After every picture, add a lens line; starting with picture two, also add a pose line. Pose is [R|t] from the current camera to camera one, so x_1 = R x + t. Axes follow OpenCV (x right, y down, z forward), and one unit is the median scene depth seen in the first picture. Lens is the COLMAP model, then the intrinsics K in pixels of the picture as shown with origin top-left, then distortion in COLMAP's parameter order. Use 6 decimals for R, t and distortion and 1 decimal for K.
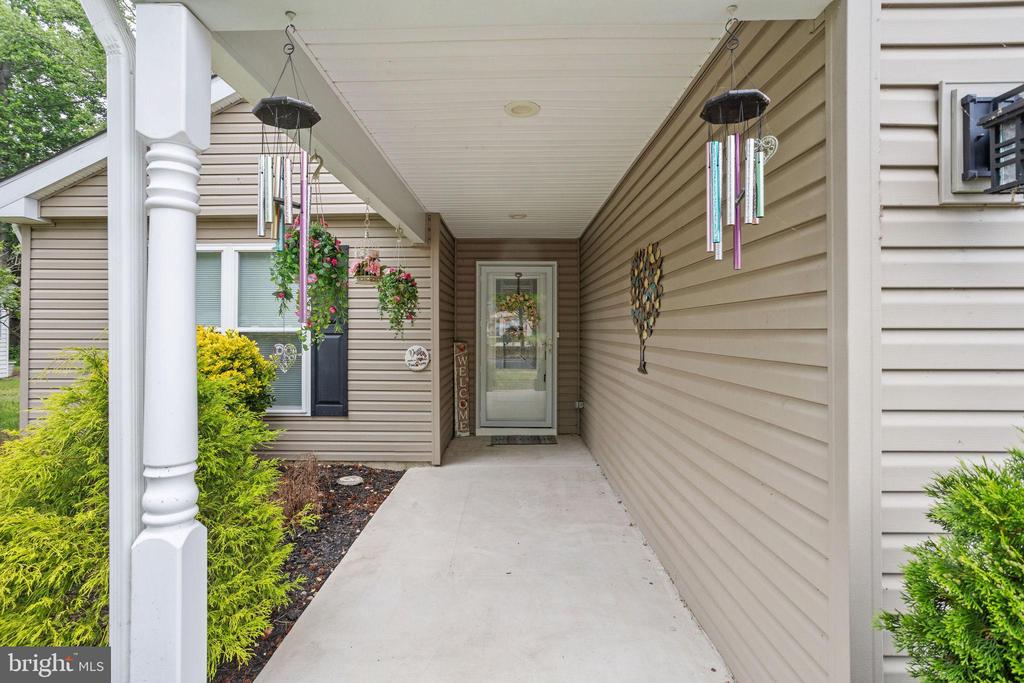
lens RADIAL K [[493.9, 0, 510.9], [0, 493.9, 339.1], [0, 0, 1]] dist [0.000971, 0.000081]
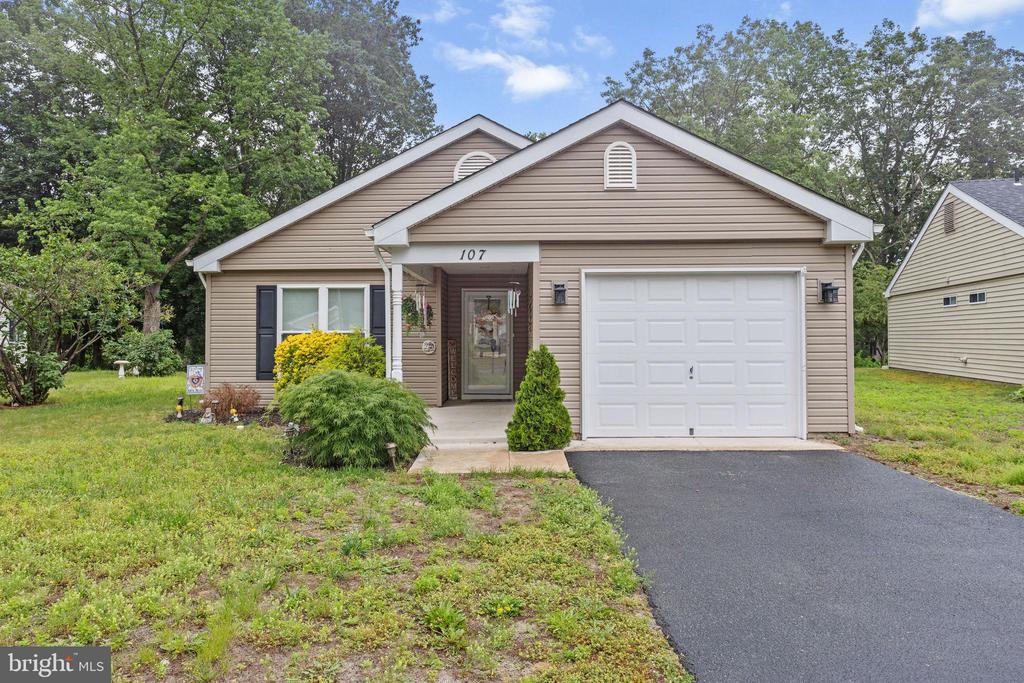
lens RADIAL K [[738.3, 0, 511.1], [0, 738.3, 337.0], [0, 0, 1]] dist [-0.041560, -0.000272]
pose [[0.999994, -0.003554, -0.000471, 0.100848], [0.003543, 0.999787, -0.020334, 0.050977], [0.000544, 0.020332, 0.999793, -1.536148]]
